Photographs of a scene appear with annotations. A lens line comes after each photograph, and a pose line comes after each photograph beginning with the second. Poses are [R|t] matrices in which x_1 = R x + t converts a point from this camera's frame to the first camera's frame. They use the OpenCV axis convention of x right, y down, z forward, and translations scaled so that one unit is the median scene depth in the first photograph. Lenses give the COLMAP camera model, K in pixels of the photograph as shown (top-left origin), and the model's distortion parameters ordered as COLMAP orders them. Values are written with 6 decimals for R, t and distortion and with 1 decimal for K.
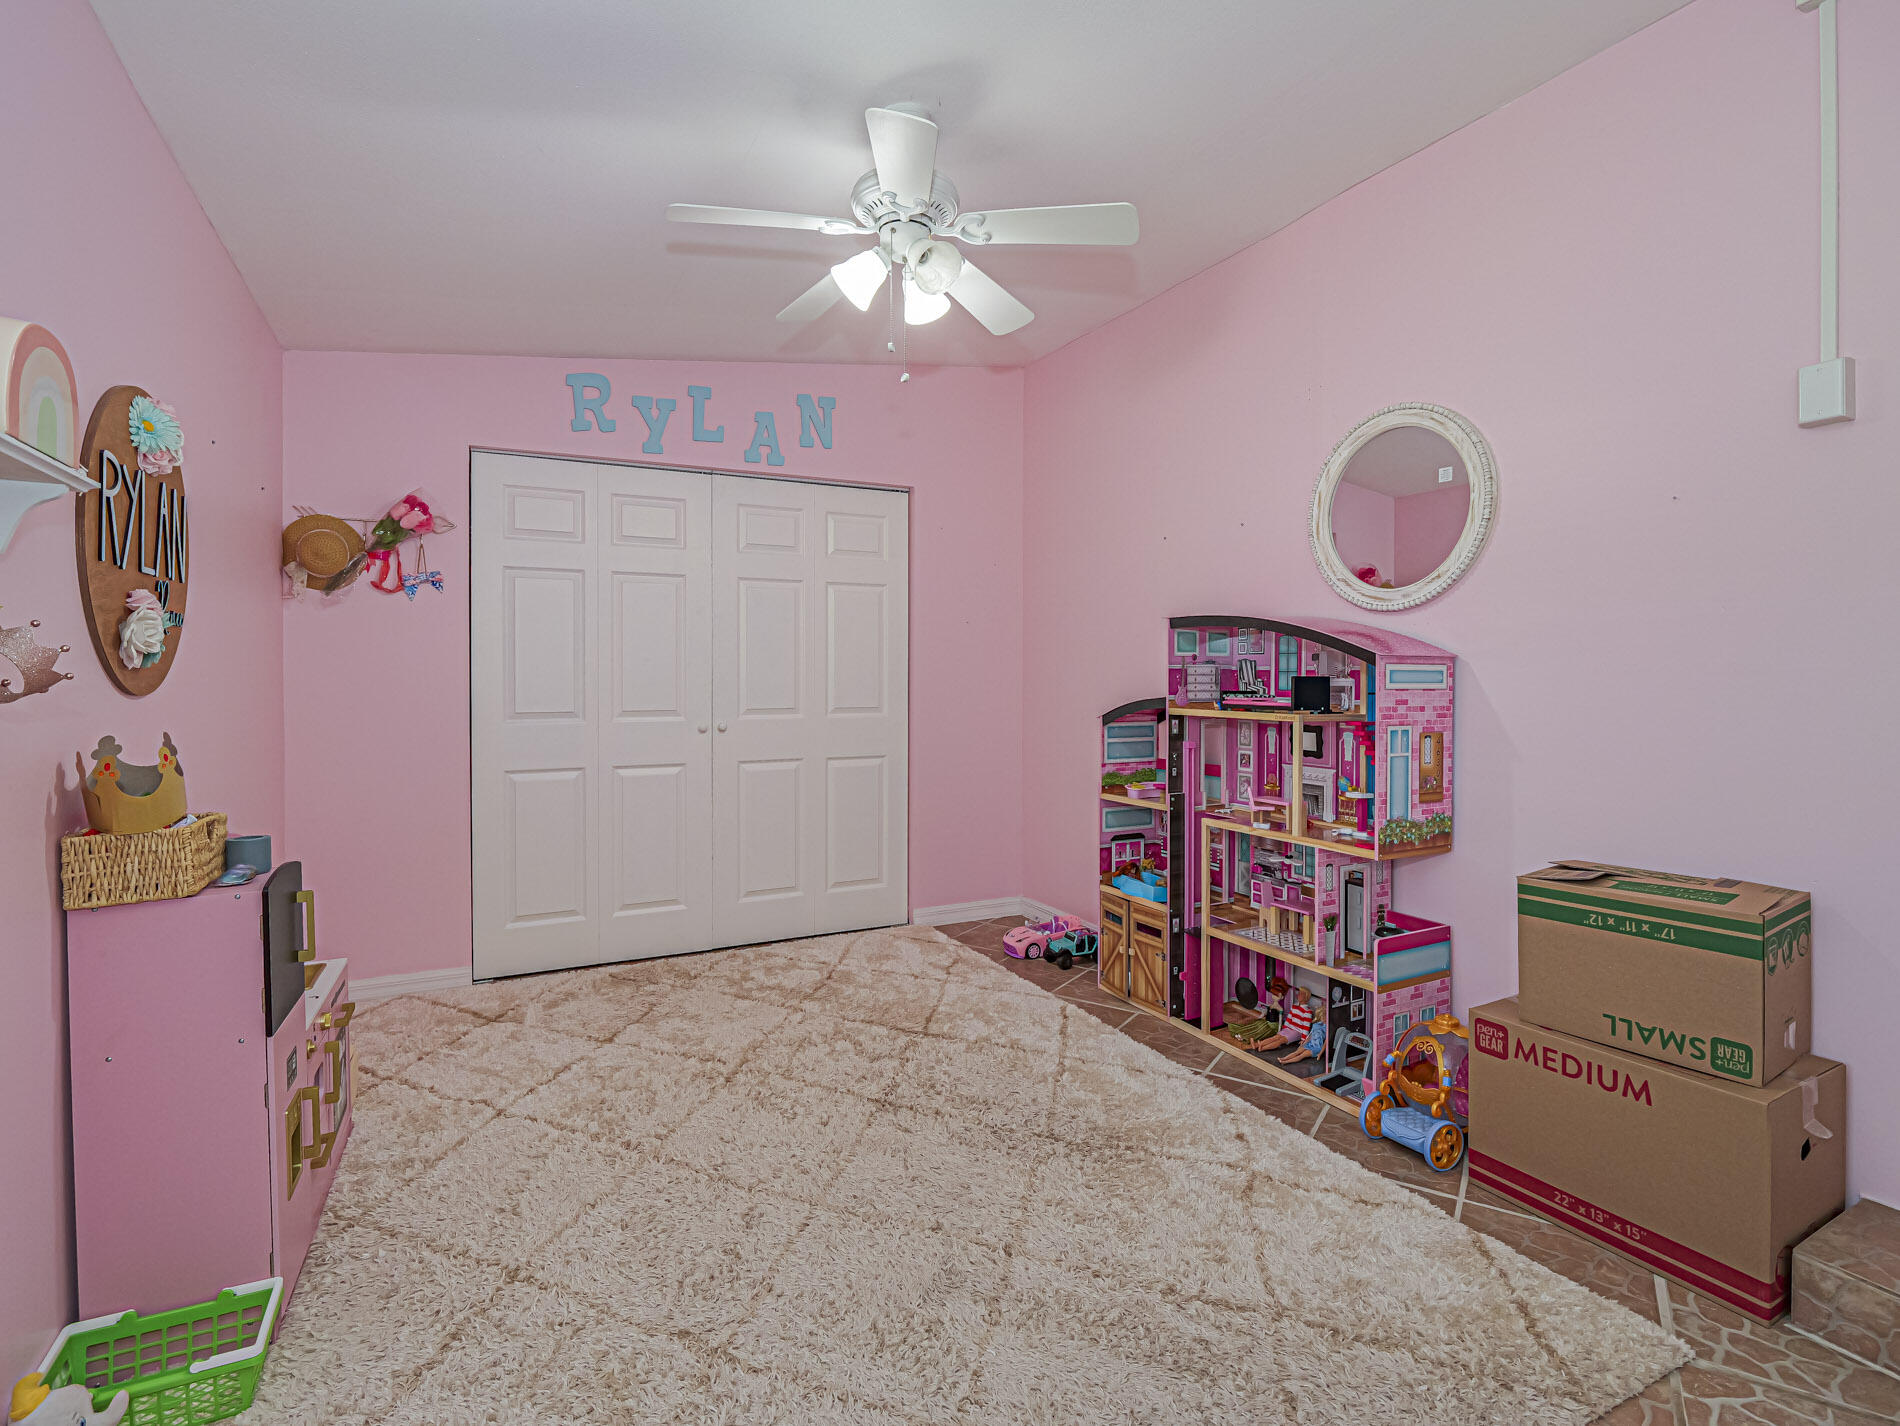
lens RADIAL K [[934.0, 0, 954.6], [0, 934.0, 673.5], [0, 0, 1]] dist [-0.002530, -0.001540]
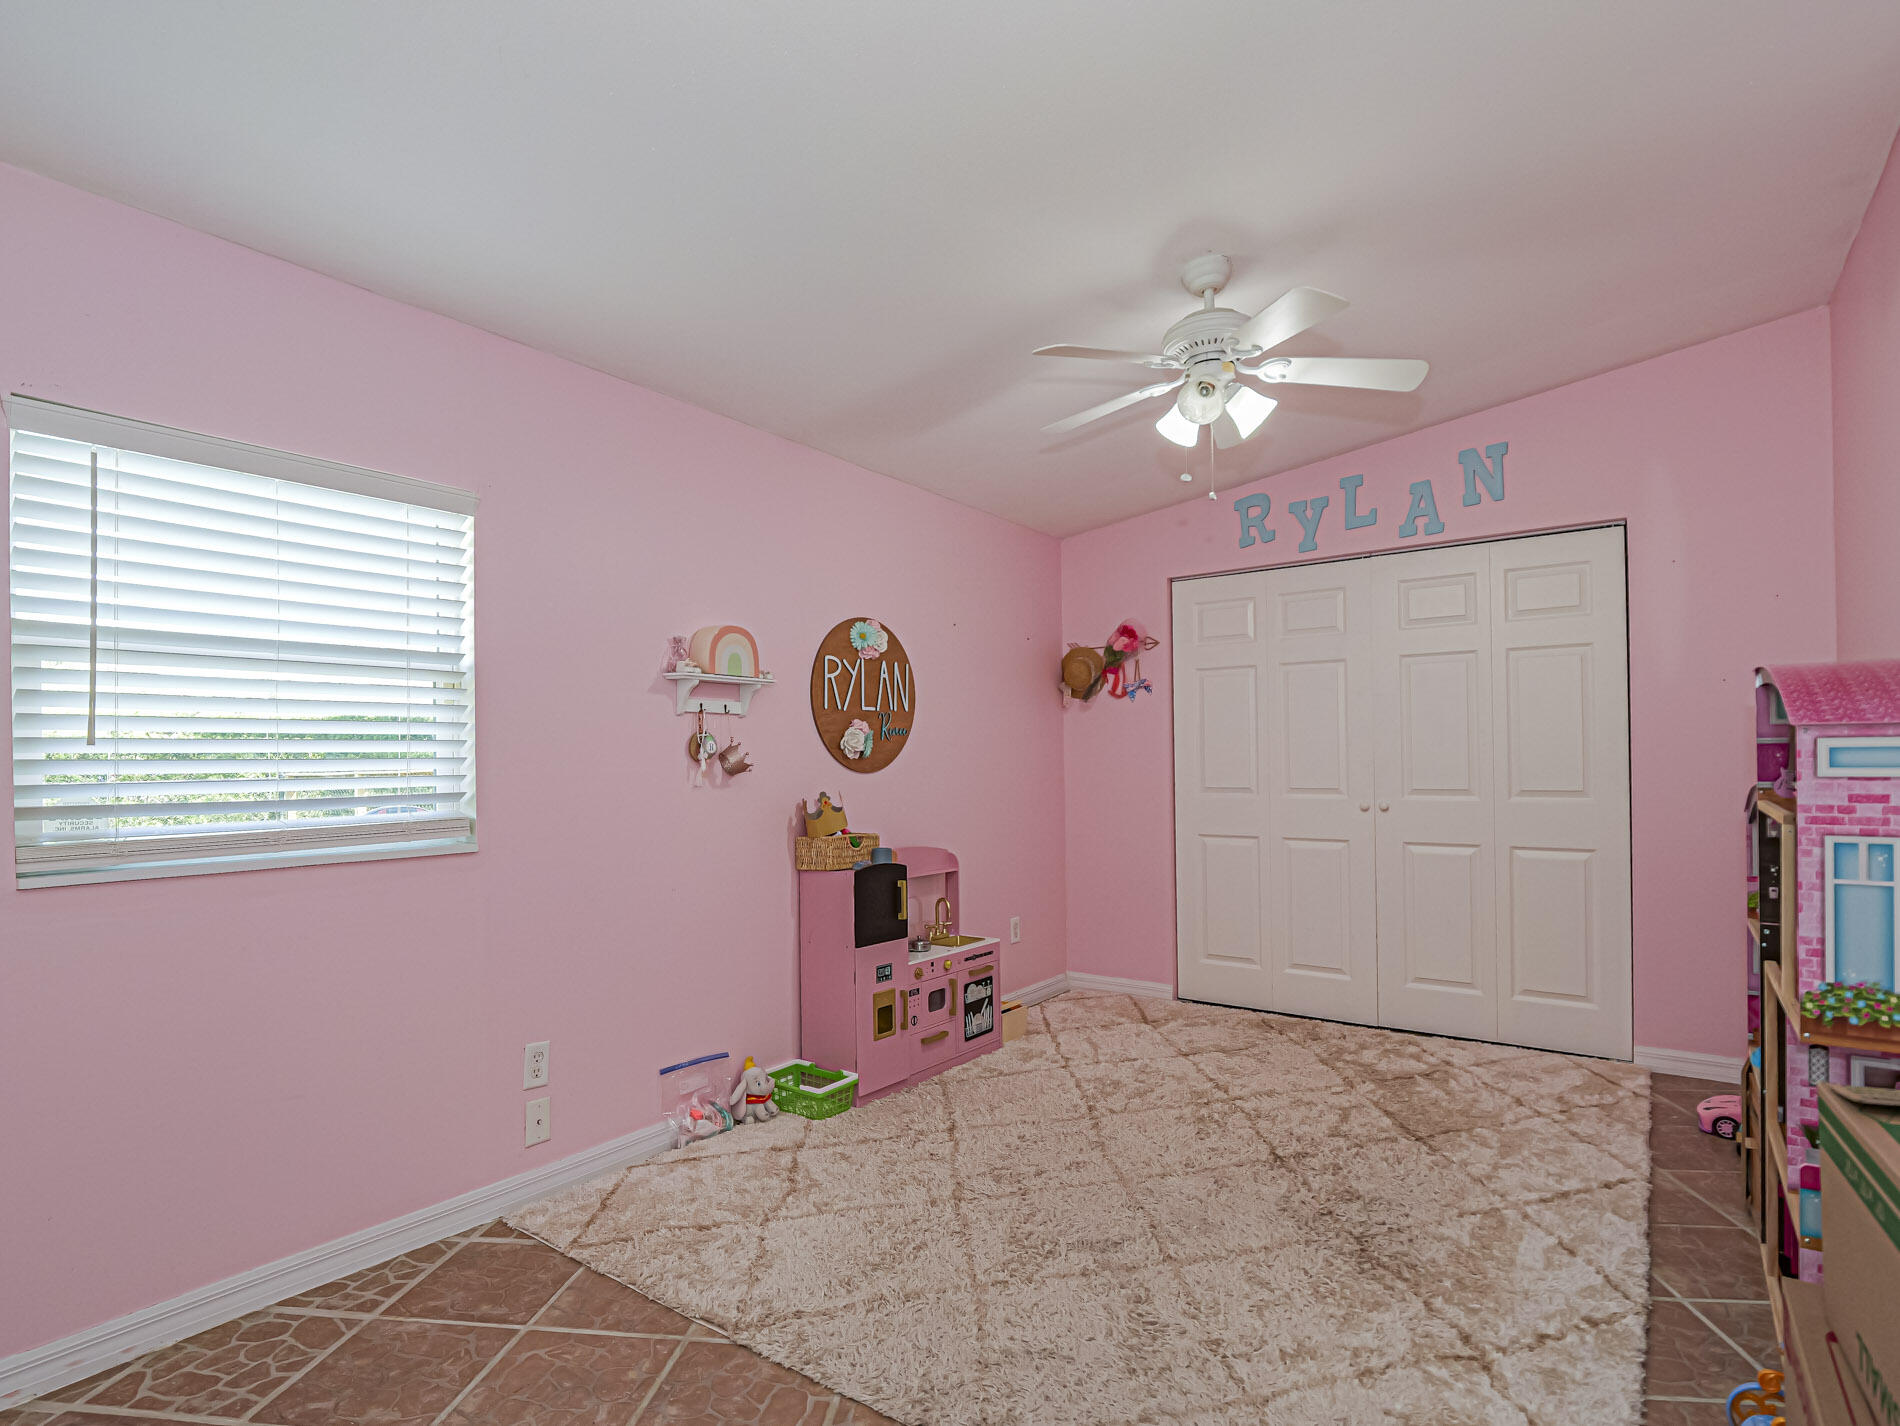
lens RADIAL K [[1024.5, 0, 952.4], [0, 1024.5, 731.8], [0, 0, 1]] dist [-0.008886, -0.001345]
pose [[0.438041, -0.027368, -0.898538, 0.632283], [0.015592, 0.999617, -0.022846, -0.005887], [0.898820, -0.004003, 0.438300, 0.119895]]
